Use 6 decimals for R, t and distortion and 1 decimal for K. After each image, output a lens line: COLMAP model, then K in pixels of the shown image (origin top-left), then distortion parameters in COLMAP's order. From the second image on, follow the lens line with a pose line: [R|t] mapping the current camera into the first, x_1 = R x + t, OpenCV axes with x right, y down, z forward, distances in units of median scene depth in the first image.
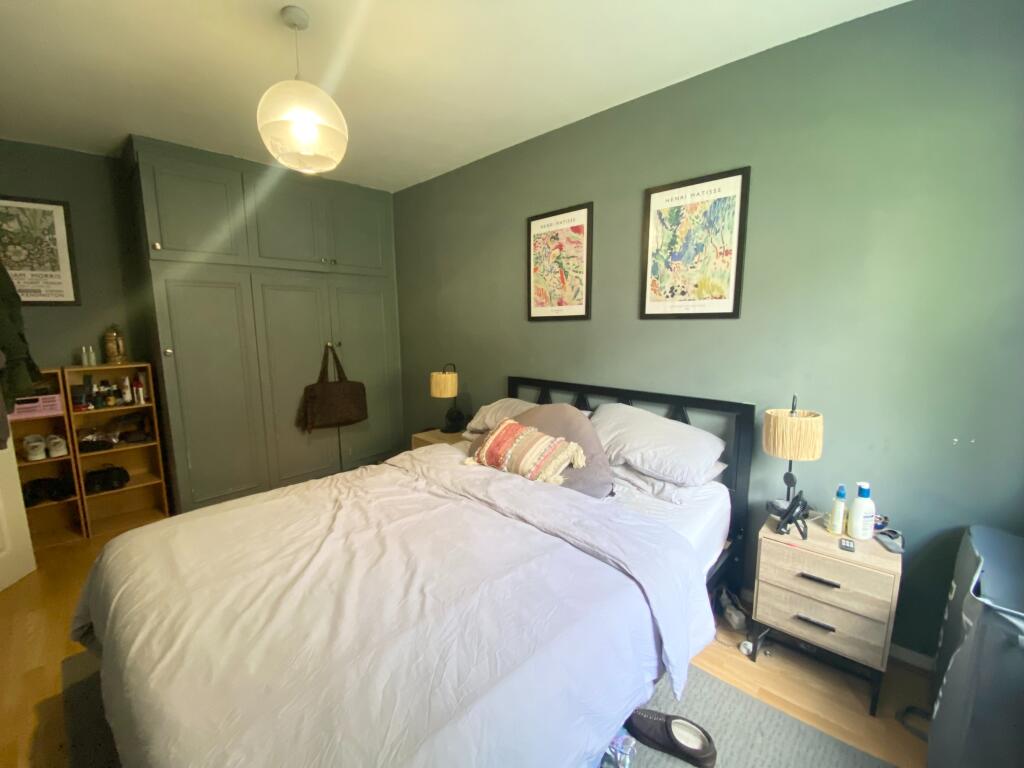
lens RADIAL K [[421.1, 0, 517.0], [0, 421.1, 382.5], [0, 0, 1]] dist [-0.012726, -0.000653]
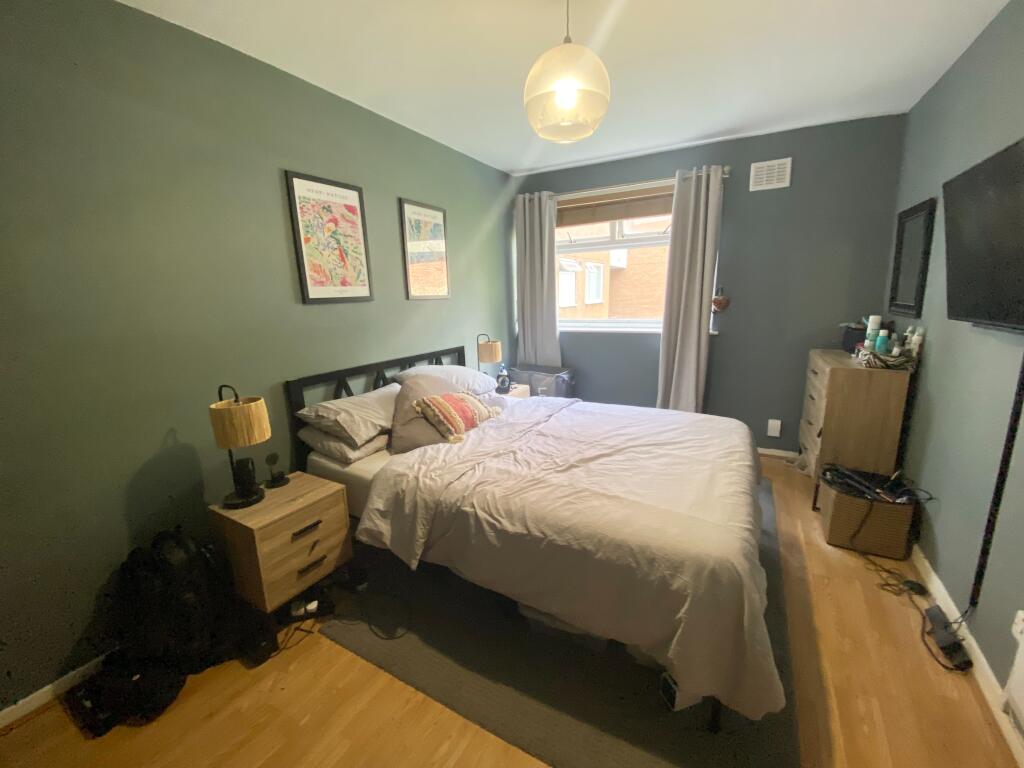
lens RADIAL K [[421.1, 0, 515.5], [0, 421.1, 384.0], [0, 0, 1]] dist [-0.012726, -0.000653]
pose [[-0.247849, -0.176250, 0.952632, -0.934020], [0.176016, 0.958755, 0.223177, -0.116659], [-0.952675, 0.222992, -0.206603, 0.892501]]
